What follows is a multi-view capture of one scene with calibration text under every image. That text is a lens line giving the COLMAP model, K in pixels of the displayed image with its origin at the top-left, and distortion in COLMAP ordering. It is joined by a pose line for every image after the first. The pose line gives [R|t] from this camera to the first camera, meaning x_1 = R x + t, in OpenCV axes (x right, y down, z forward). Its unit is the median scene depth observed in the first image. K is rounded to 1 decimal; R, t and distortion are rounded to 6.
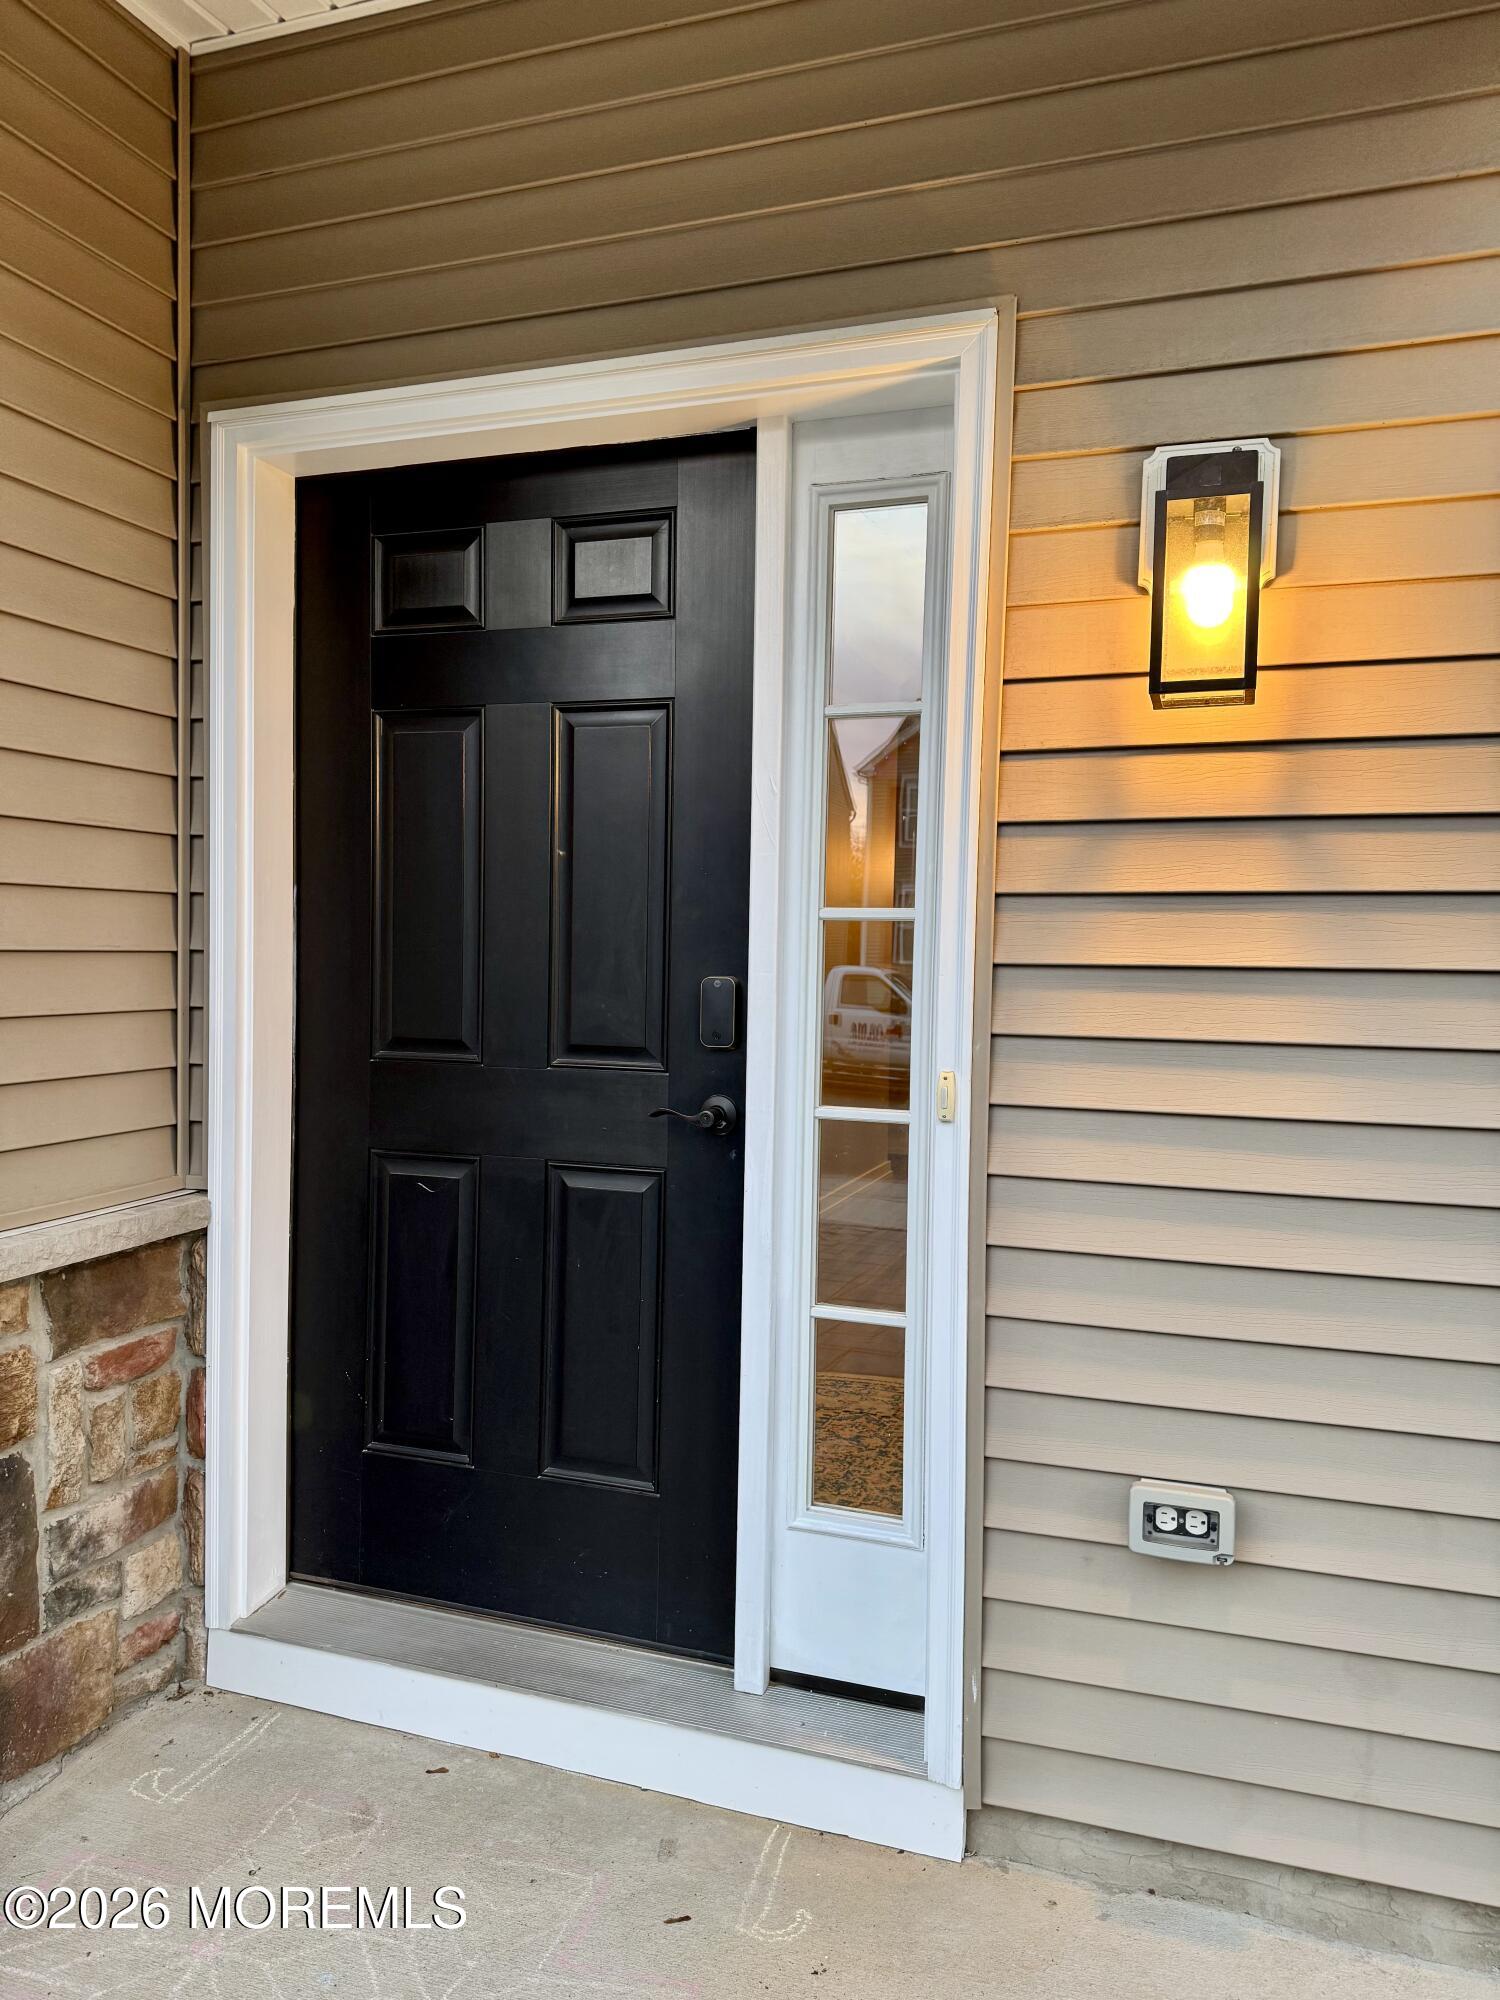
lens RADIAL K [[1389.7, 0, 740.3], [0, 1389.7, 1005.9], [0, 0, 1]] dist [0.060128, -0.054206]
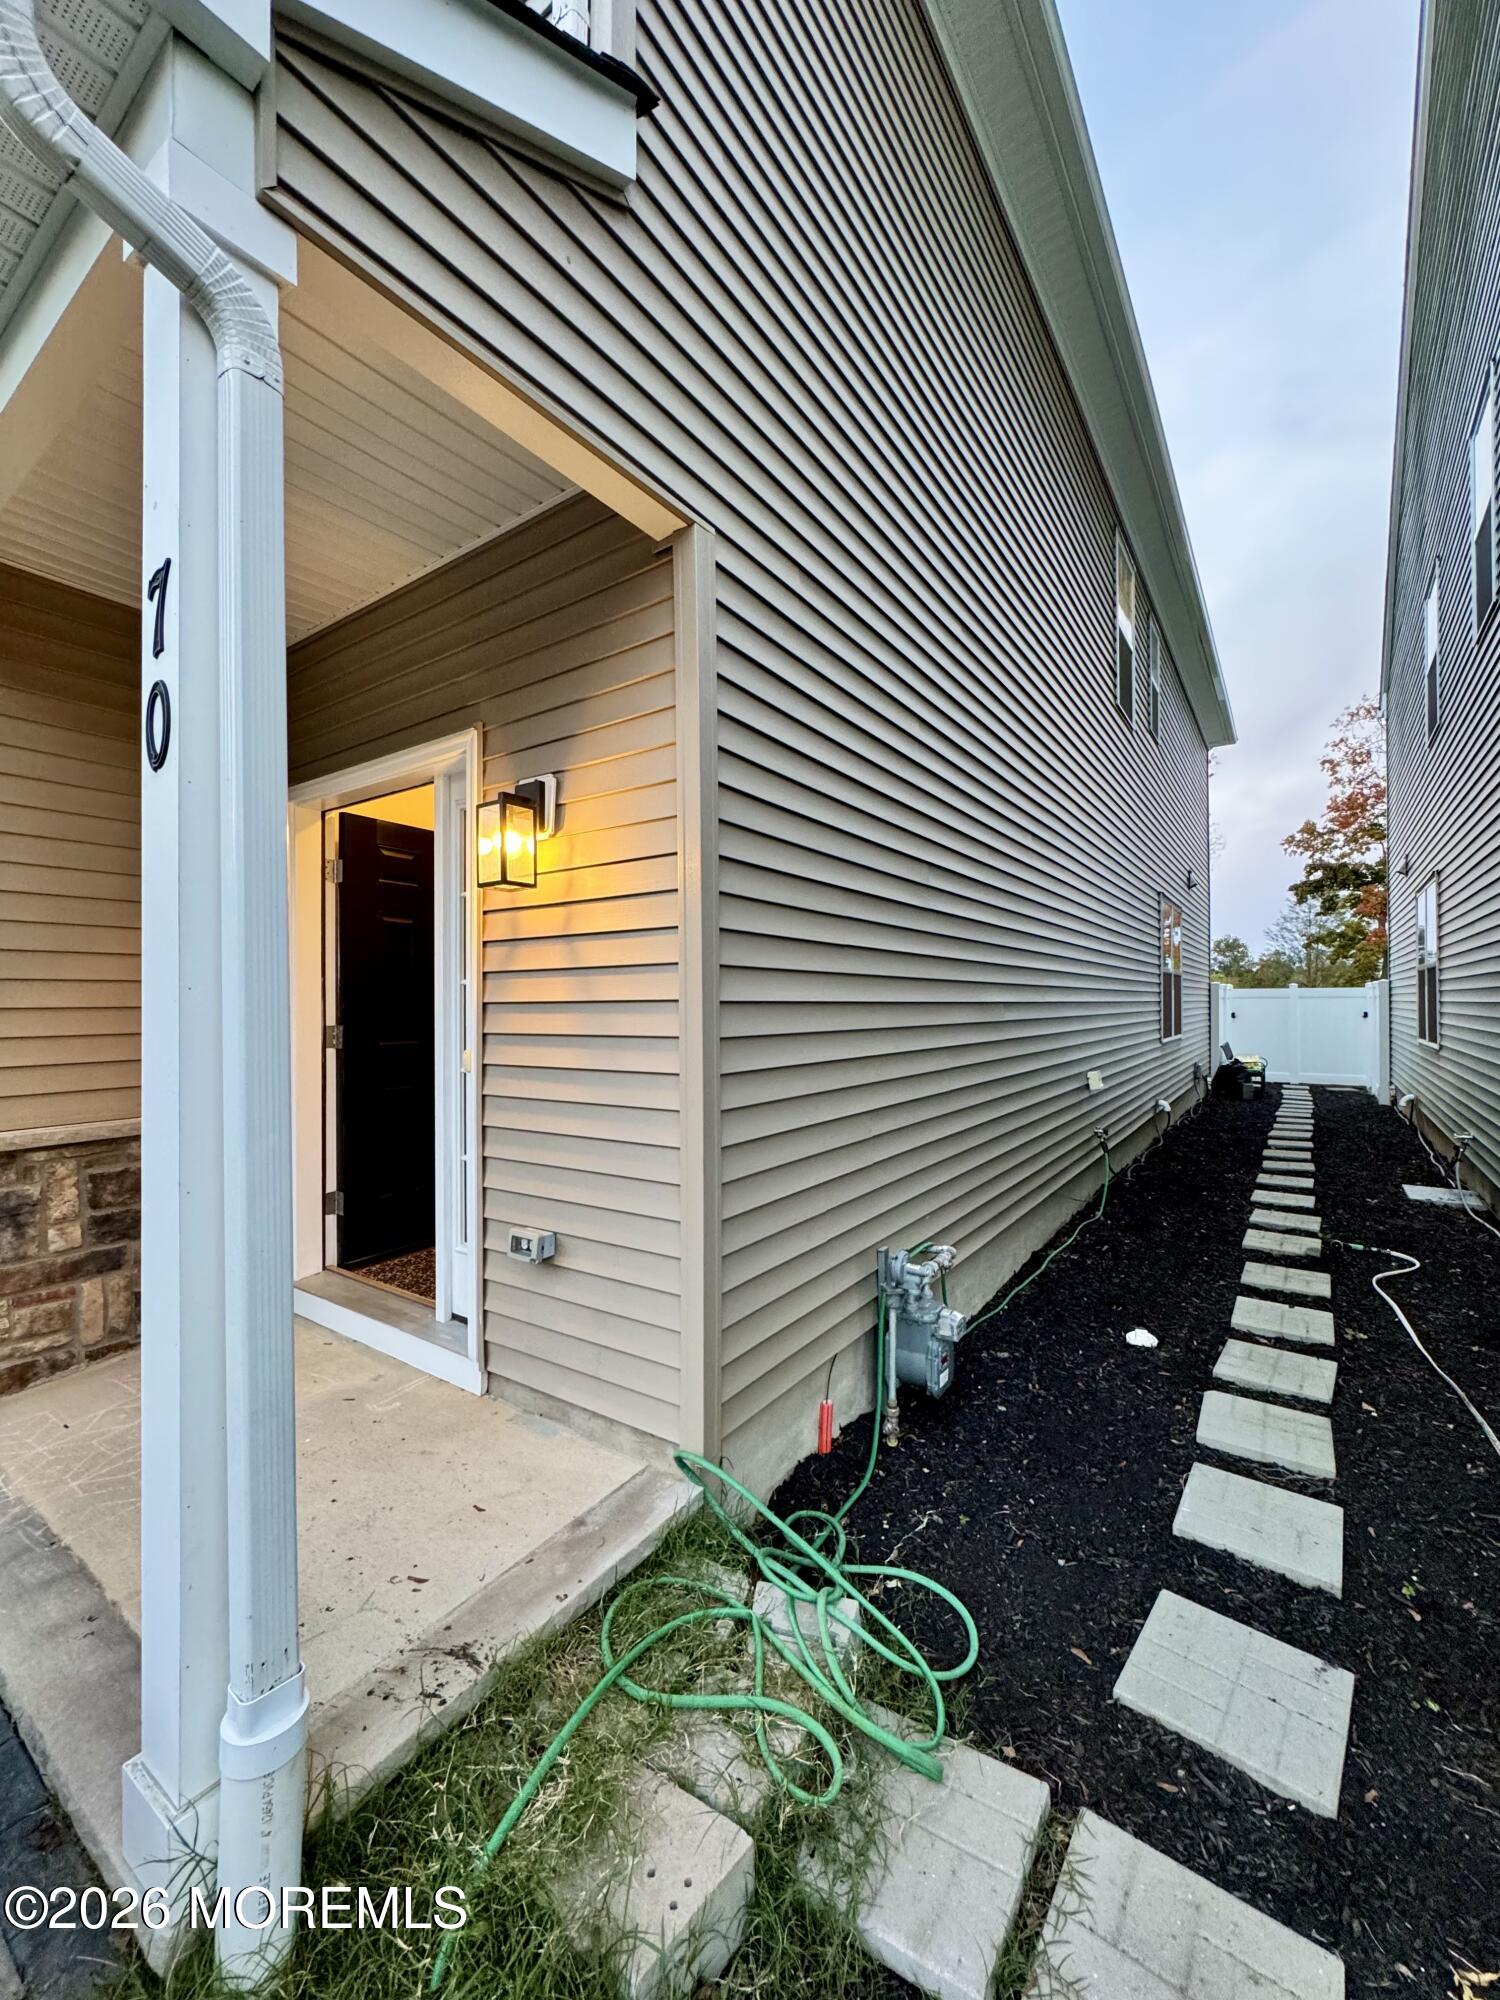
lens RADIAL K [[801.4, 0, 755.4], [0, 801.4, 1000.1], [0, 0, 1]] dist [0.000407, -0.000234]
pose [[0.968097, -0.013732, -0.250200, 0.965932], [0.005323, 0.999399, -0.034255, 0.016920], [0.250520, 0.031830, 0.967588, -0.166204]]
